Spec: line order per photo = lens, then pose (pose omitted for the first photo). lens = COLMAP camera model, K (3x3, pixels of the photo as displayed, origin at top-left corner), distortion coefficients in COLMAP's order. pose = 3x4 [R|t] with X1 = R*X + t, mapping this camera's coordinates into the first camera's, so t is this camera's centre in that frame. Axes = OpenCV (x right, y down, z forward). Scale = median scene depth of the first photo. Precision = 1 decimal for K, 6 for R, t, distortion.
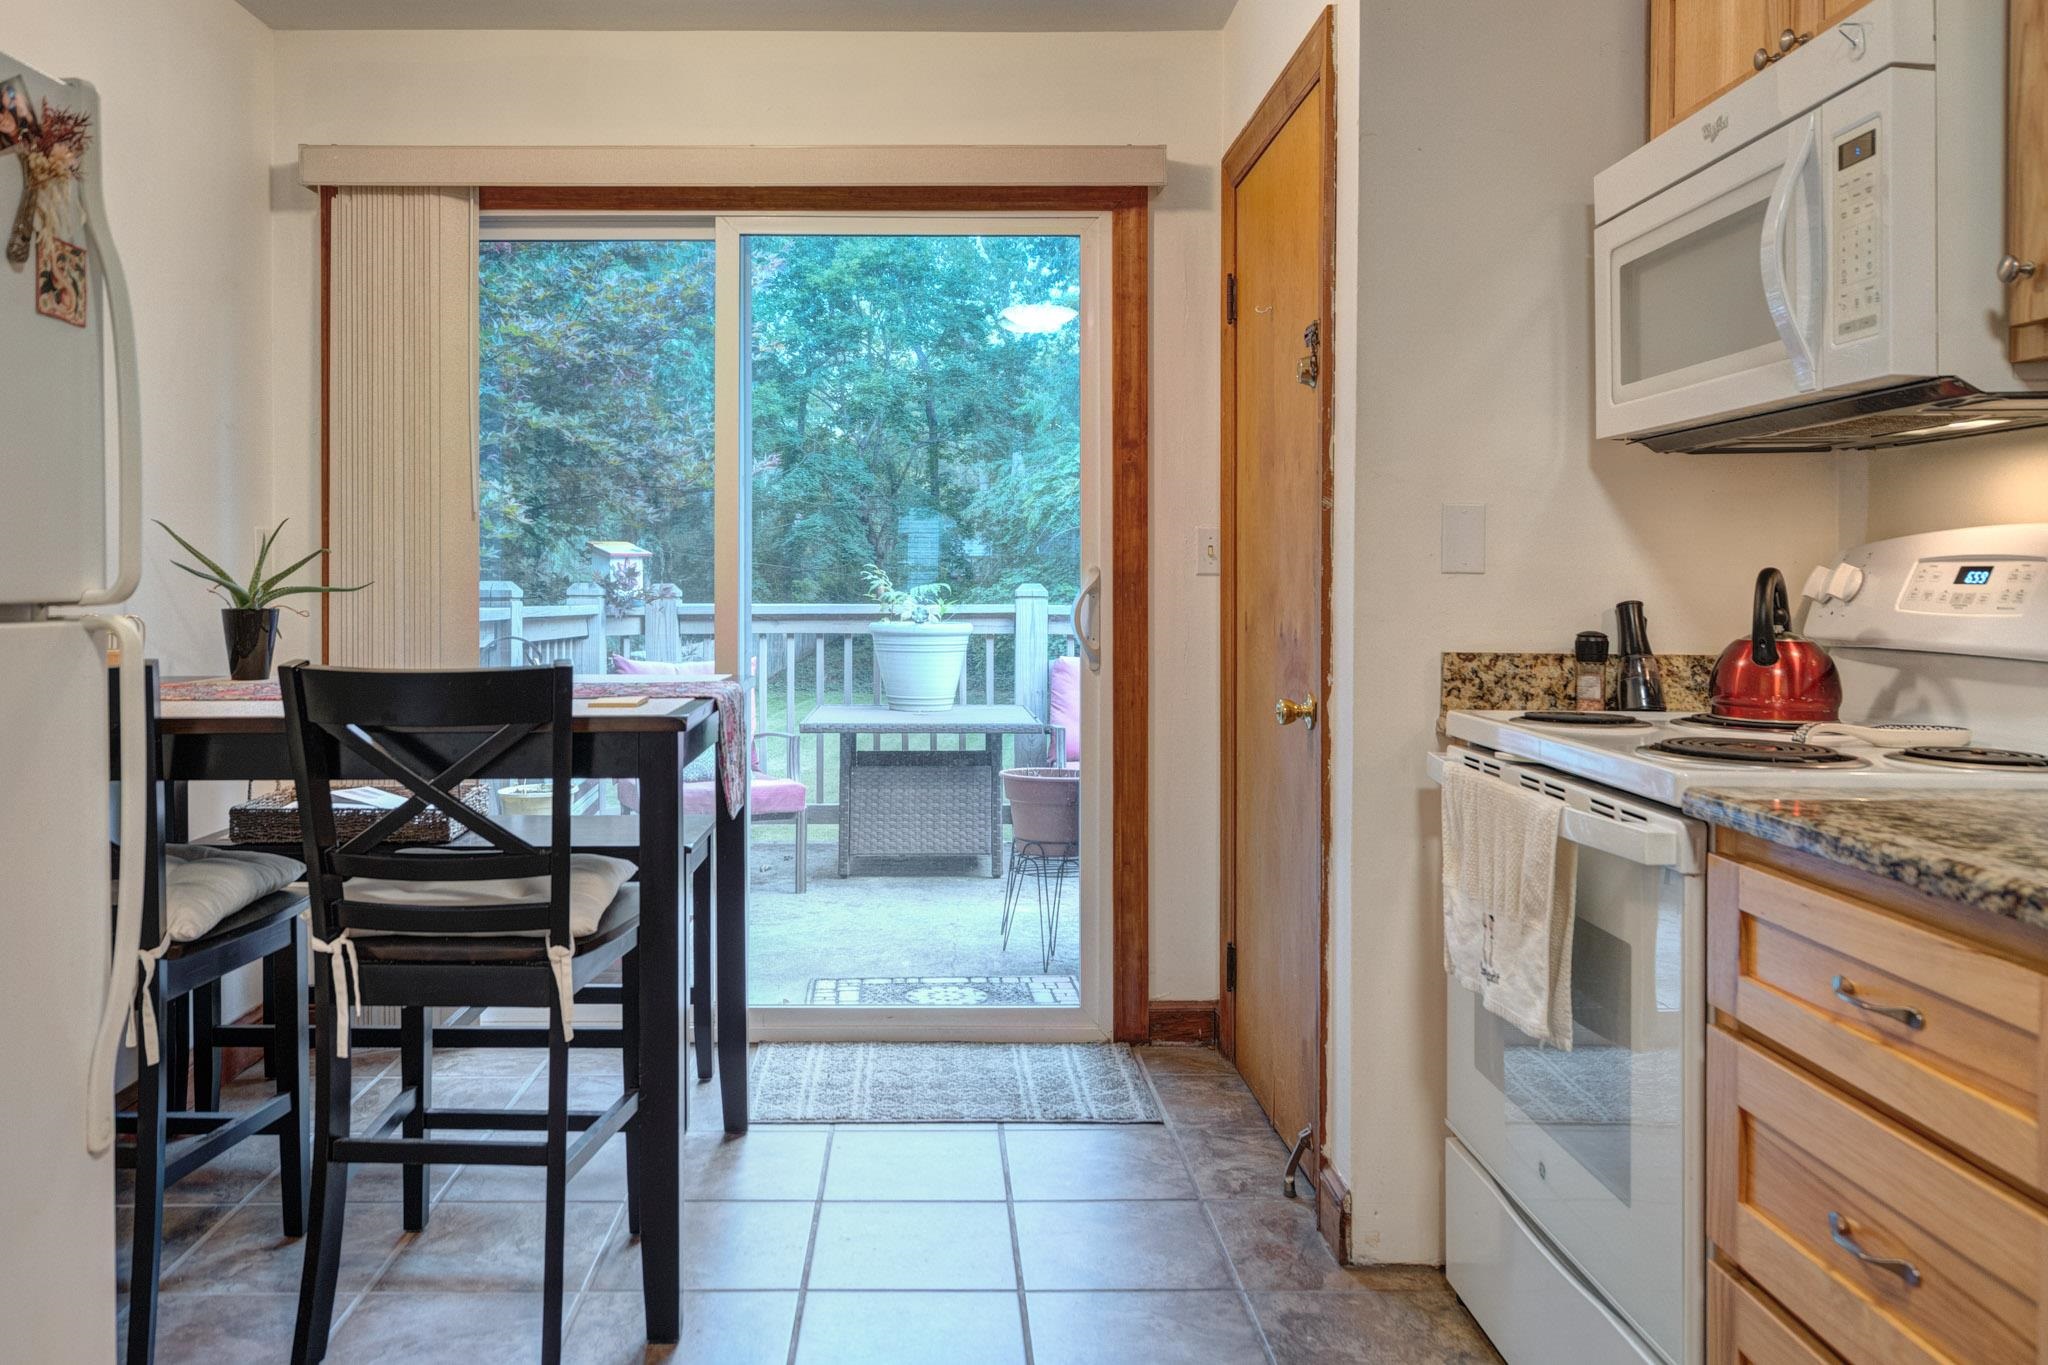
lens RADIAL K [[1546.9, 0, 934.7], [0, 1546.9, 578.9], [0, 0, 1]] dist [0.009268, 0.001969]
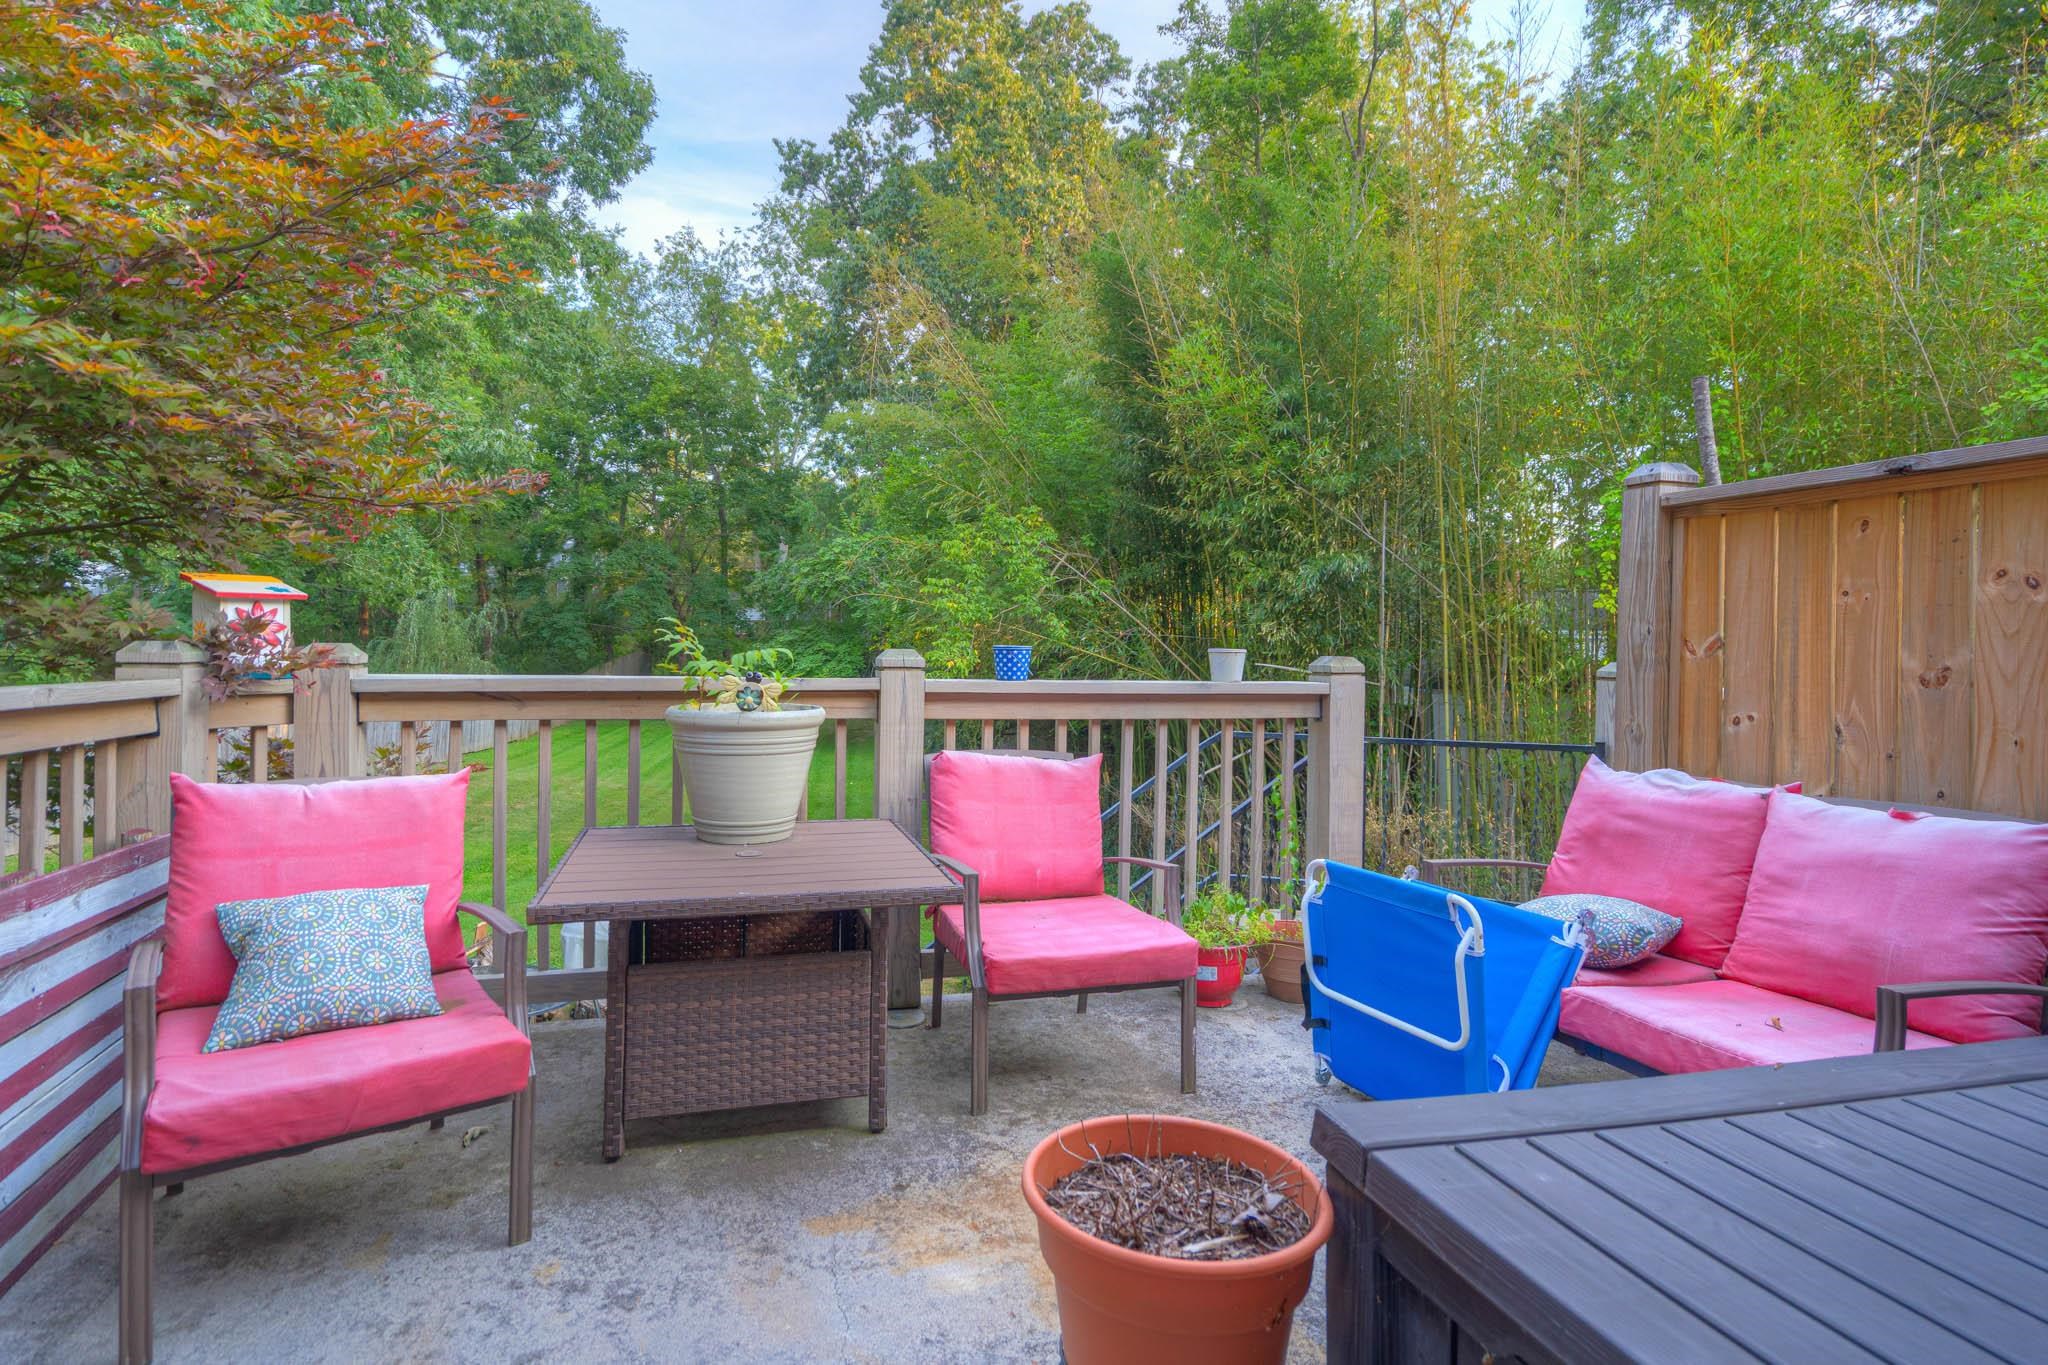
lens RADIAL K [[1011.0, 0, 957.7], [0, 1011.0, 633.3], [0, 0, 1]] dist [-0.001236, 0.002108]
pose [[0.973318, 0.013230, 0.229078, -0.049209], [-0.012131, 0.999907, -0.006205, -0.003834], [-0.229138, 0.003260, 0.973388, 1.310017]]
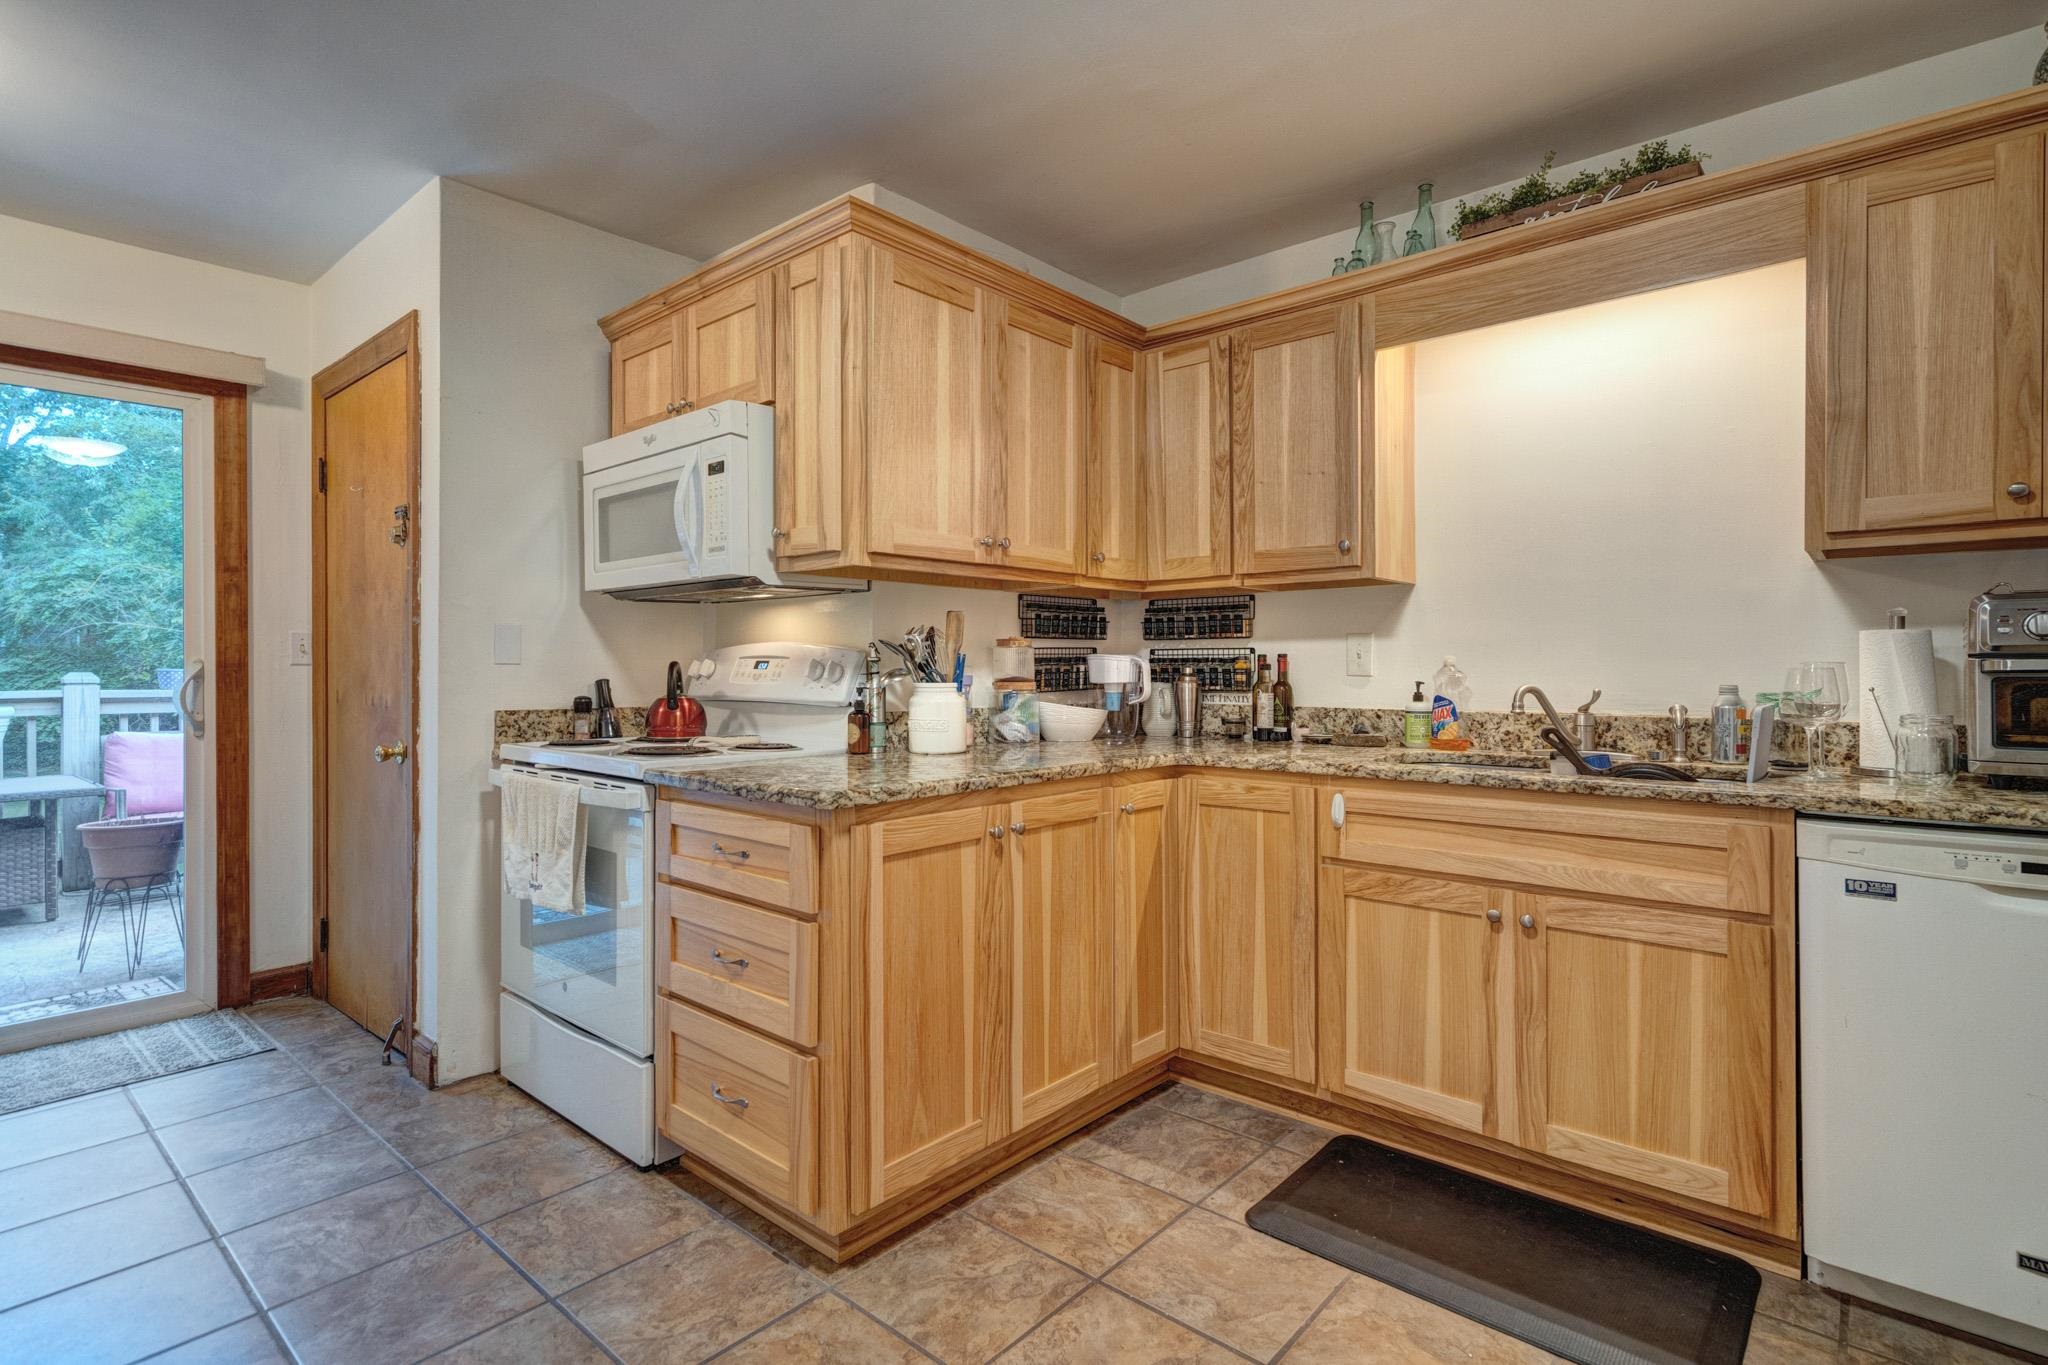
lens RADIAL K [[1011.0, 0, 1022.4], [0, 1011.0, 669.2], [0, 0, 1]] dist [-0.001236, 0.002108]
pose [[0.658786, -0.004902, 0.752315, -0.113256], [0.003038, 0.999988, 0.003856, -0.000655], [-0.752325, -0.000255, 0.658793, -0.150627]]
